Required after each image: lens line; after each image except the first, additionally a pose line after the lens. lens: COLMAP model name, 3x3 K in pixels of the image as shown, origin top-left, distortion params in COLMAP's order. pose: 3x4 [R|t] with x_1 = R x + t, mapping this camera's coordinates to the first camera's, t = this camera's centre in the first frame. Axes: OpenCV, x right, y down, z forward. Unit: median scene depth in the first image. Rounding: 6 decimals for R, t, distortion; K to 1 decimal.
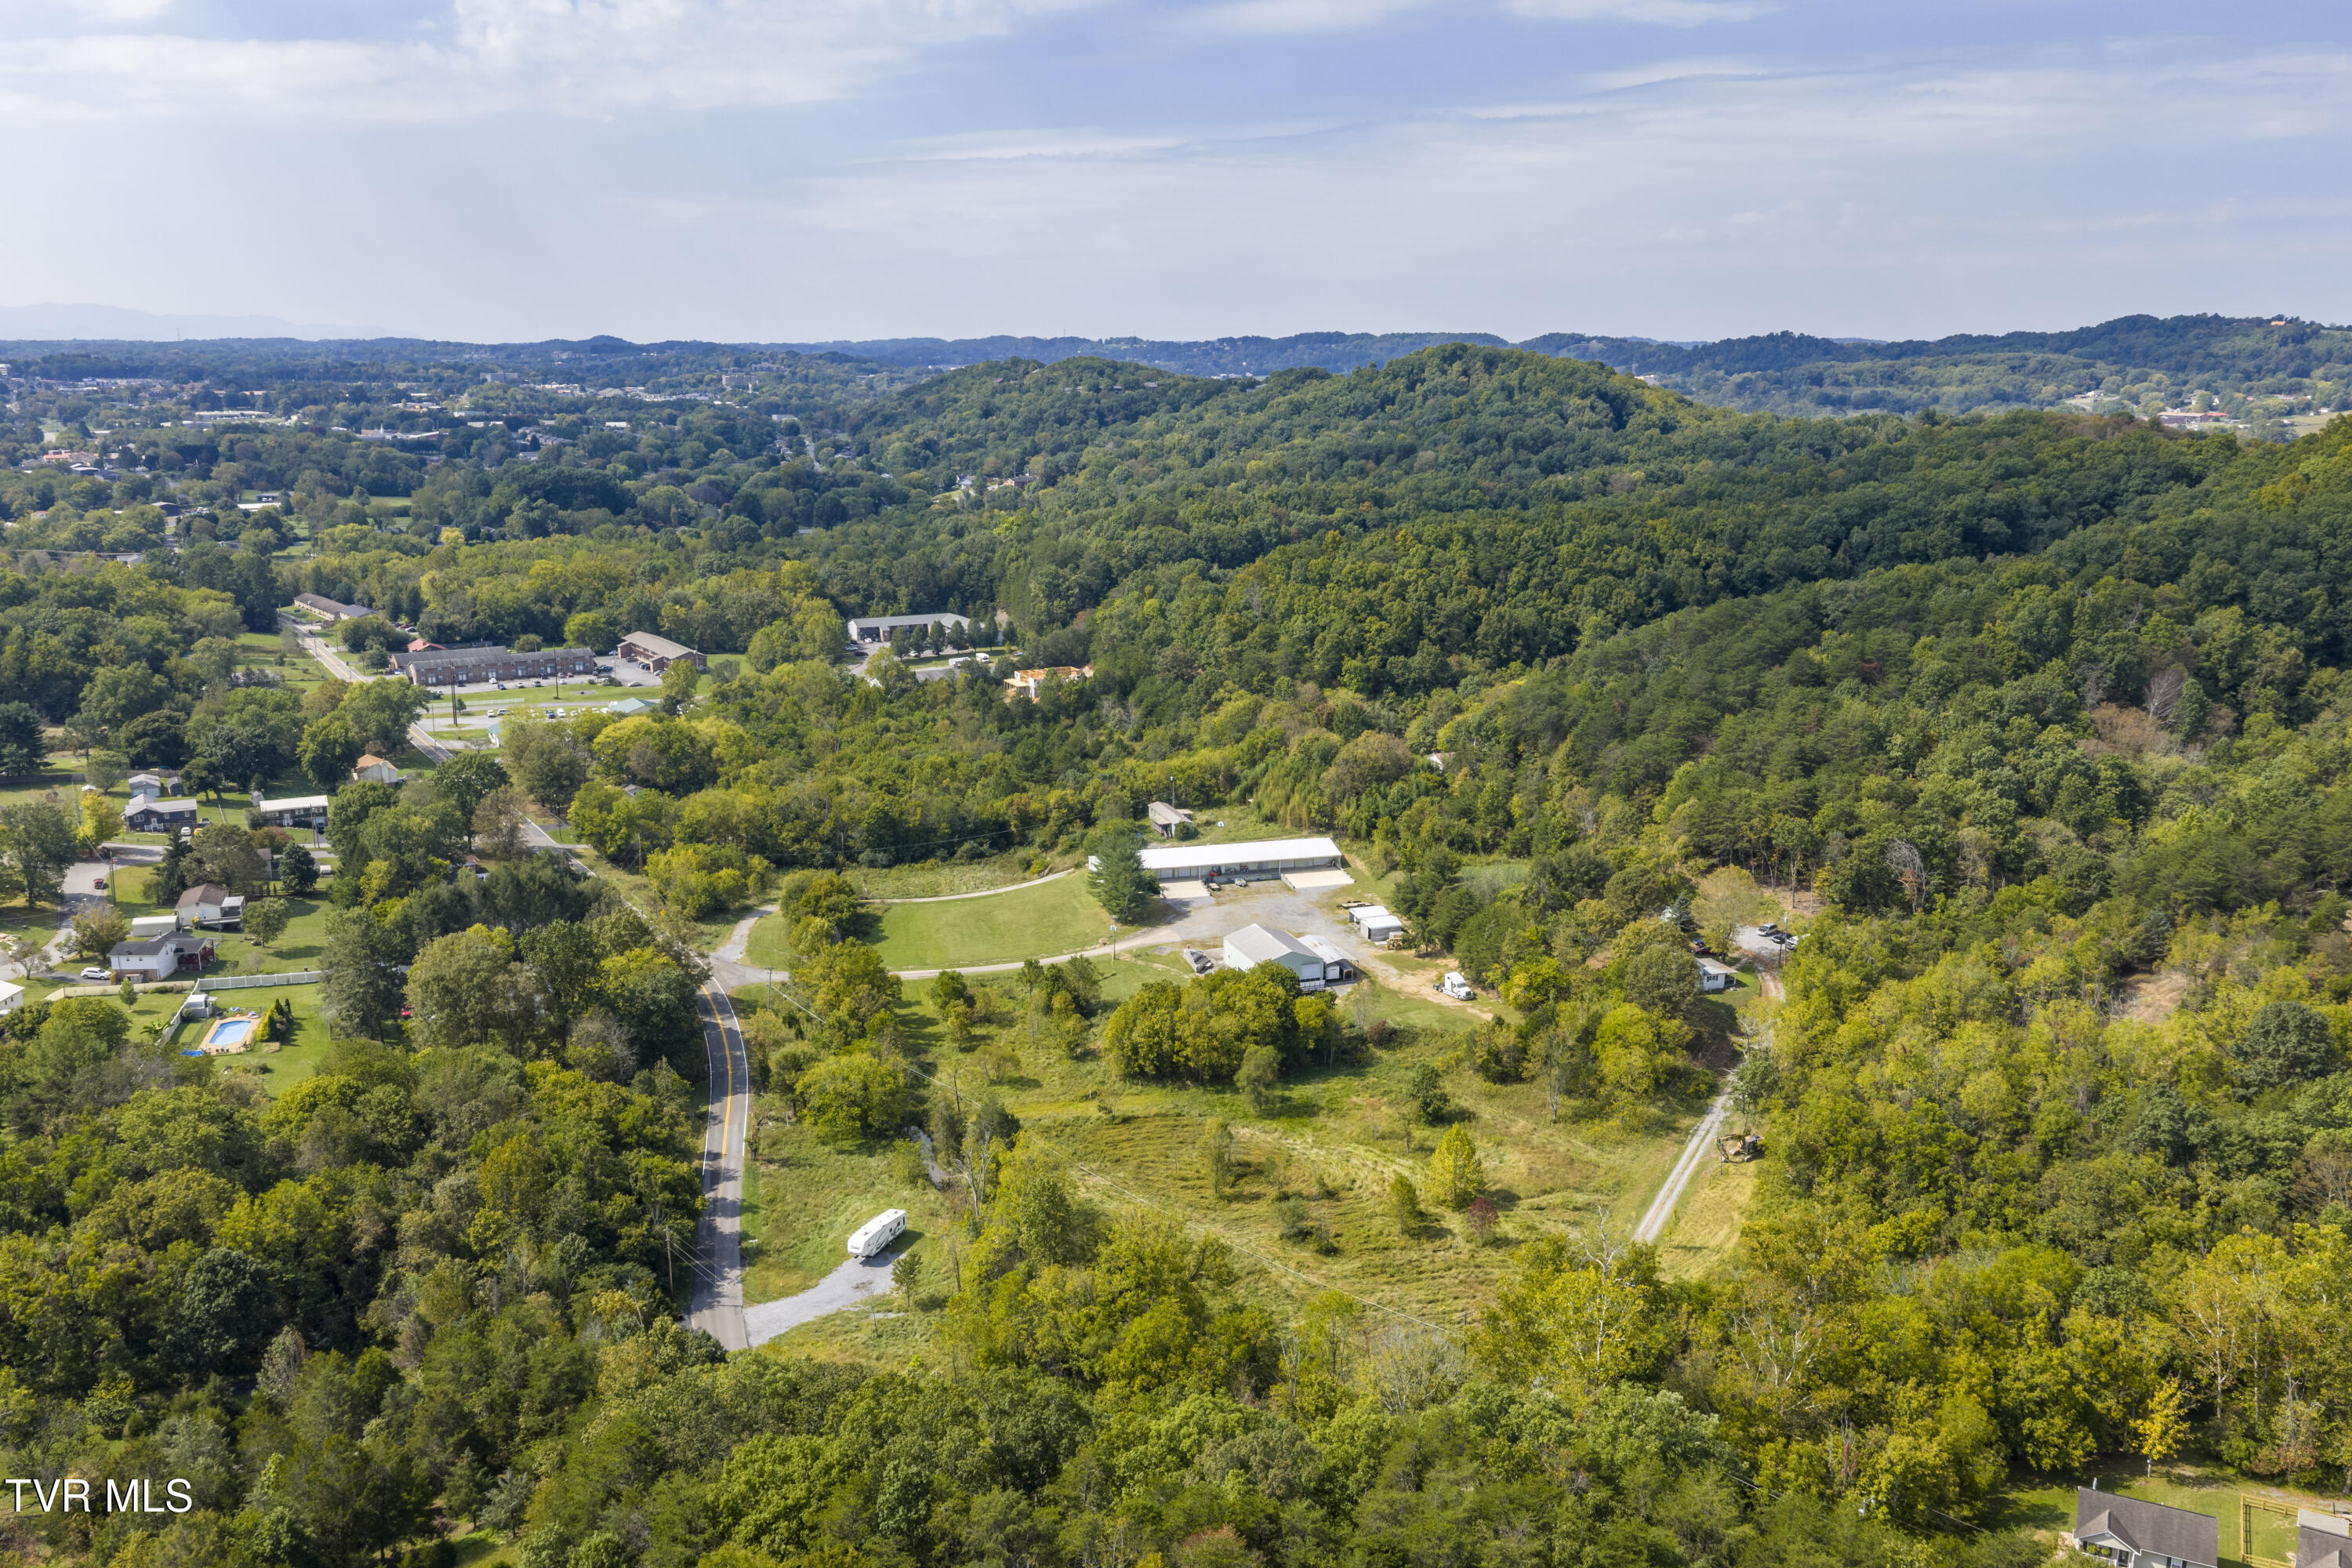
lens RADIAL K [[1945.7, 0, 1178.3], [0, 1945.7, 772.2], [0, 0, 1]] dist [0.020277, -0.031976]
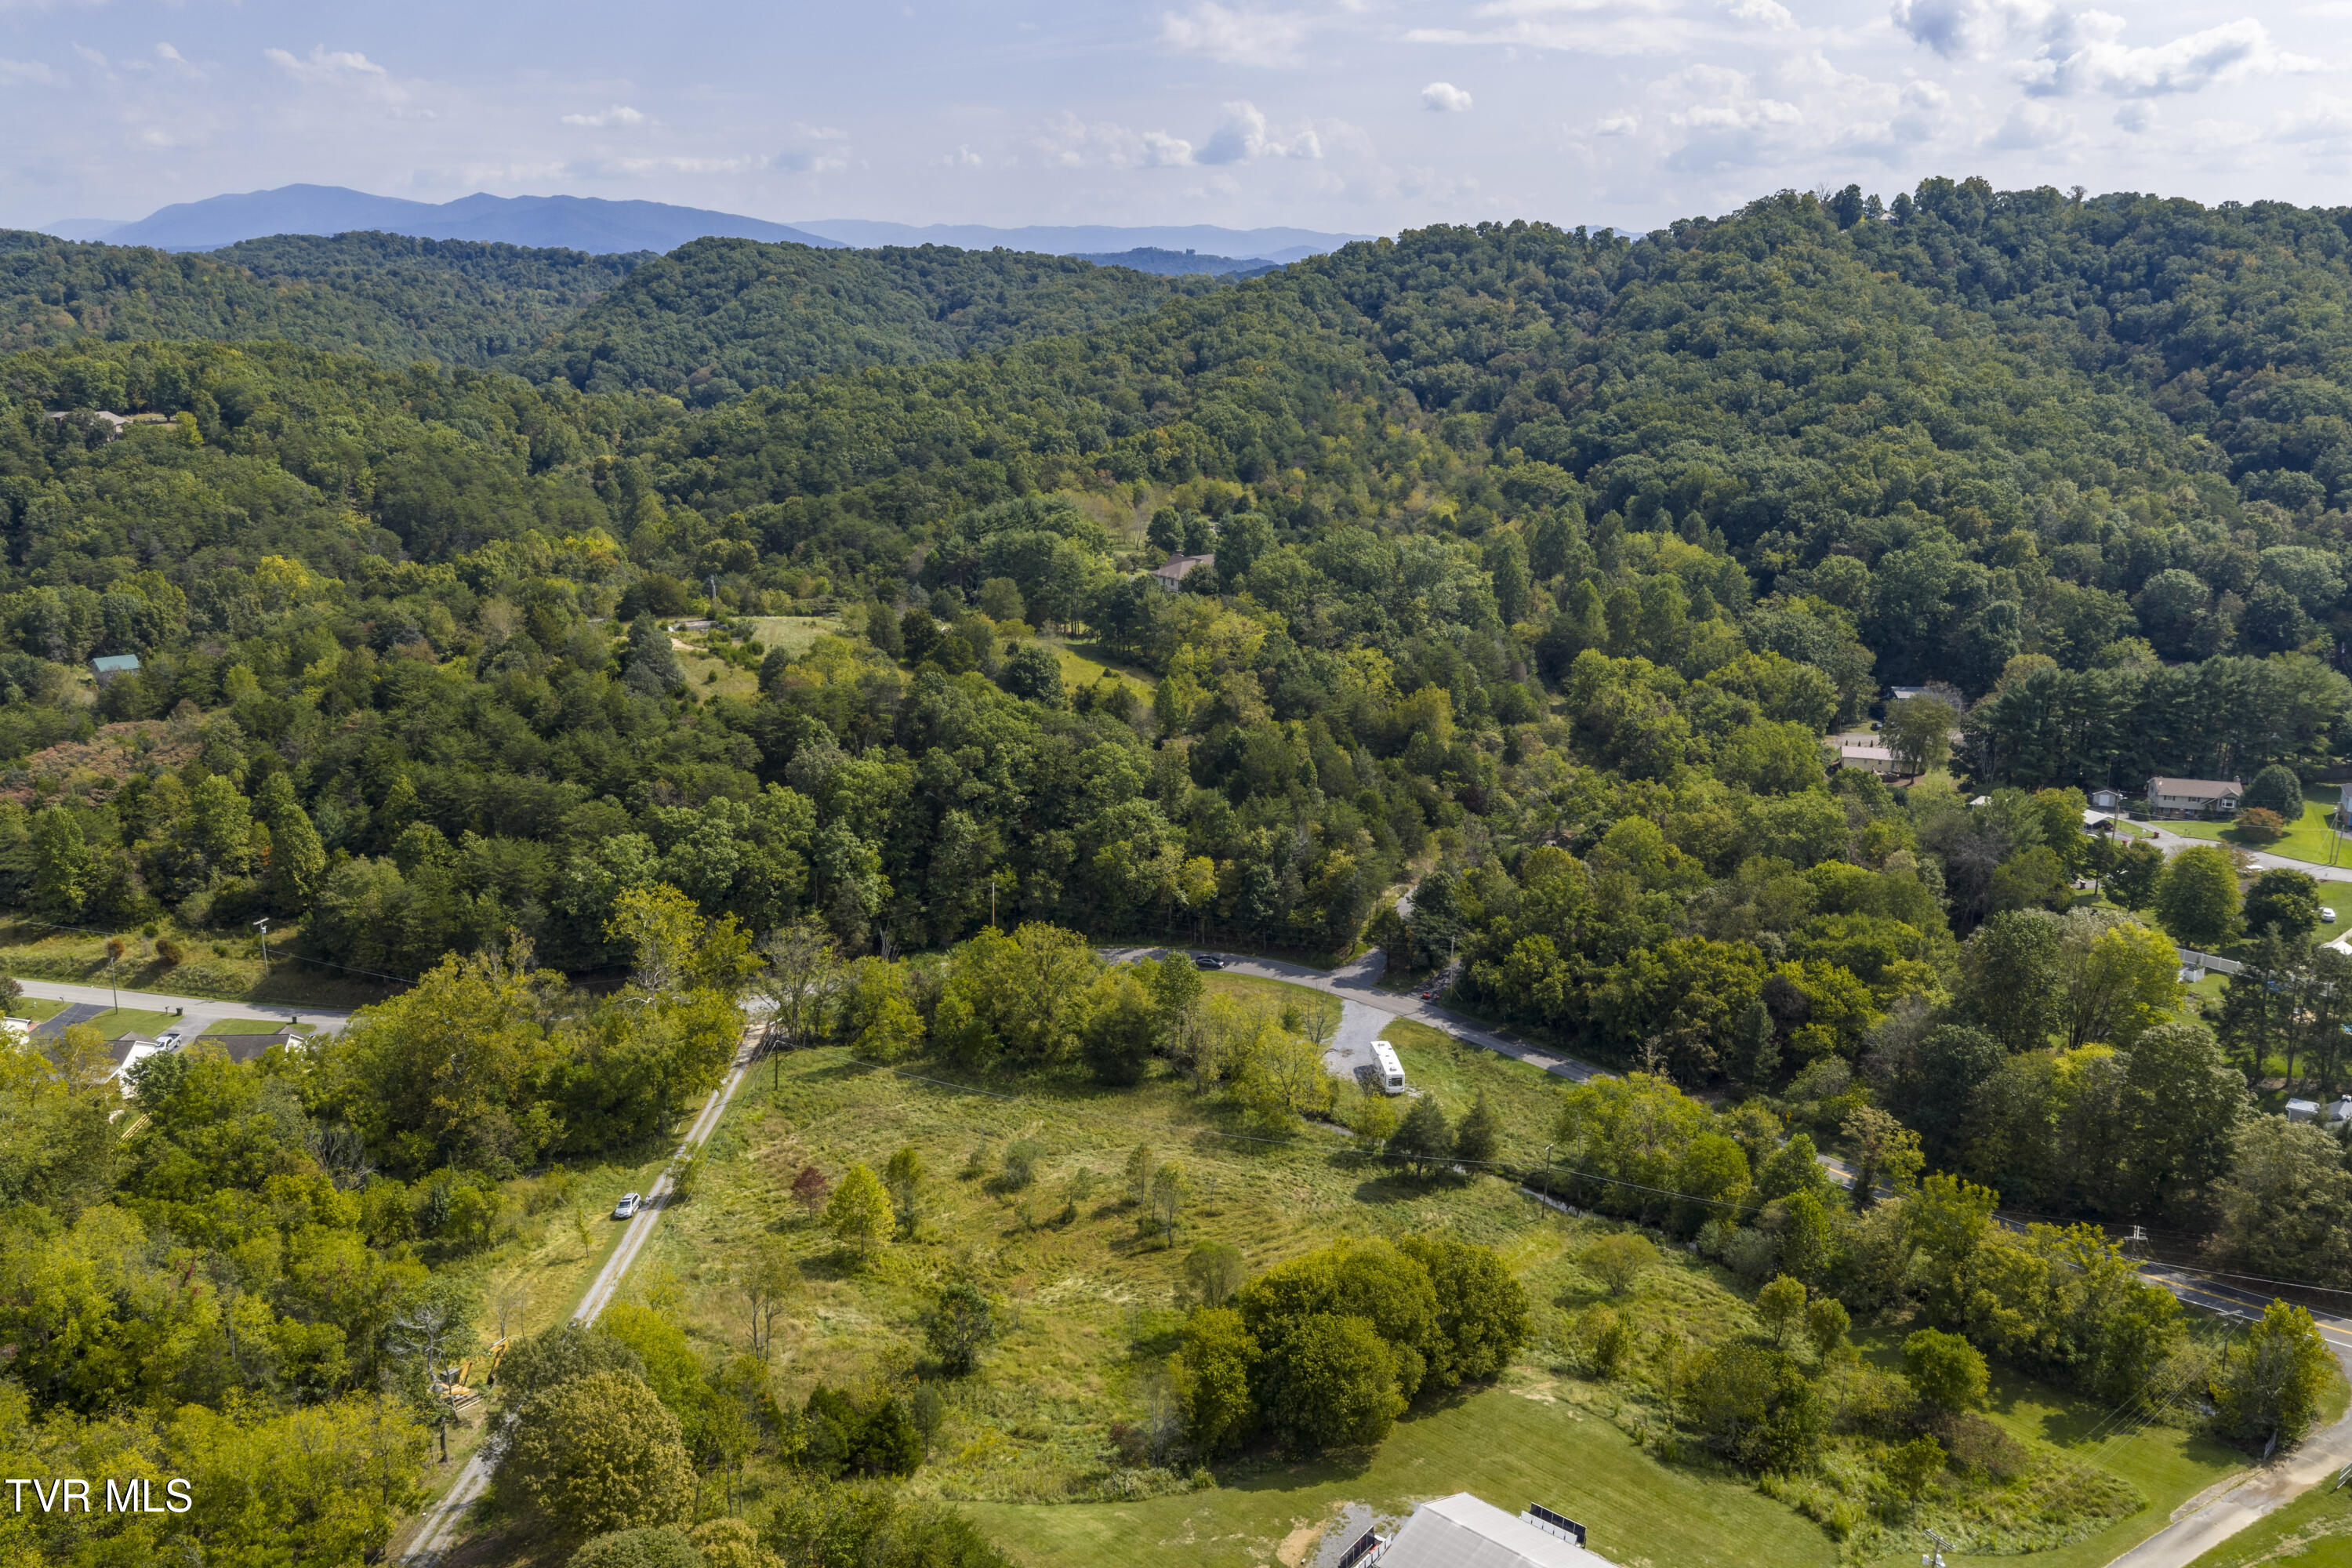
lens RADIAL K [[1945.7, 0, 1183.1], [0, 1945.7, 784.9], [0, 0, 1]] dist [0.020277, -0.031976]
pose [[-0.878867, 0.121451, -0.461349, 0.242303], [-0.103515, 0.895466, 0.432927, -0.200228], [0.465702, 0.428242, -0.774423, 1.048722]]
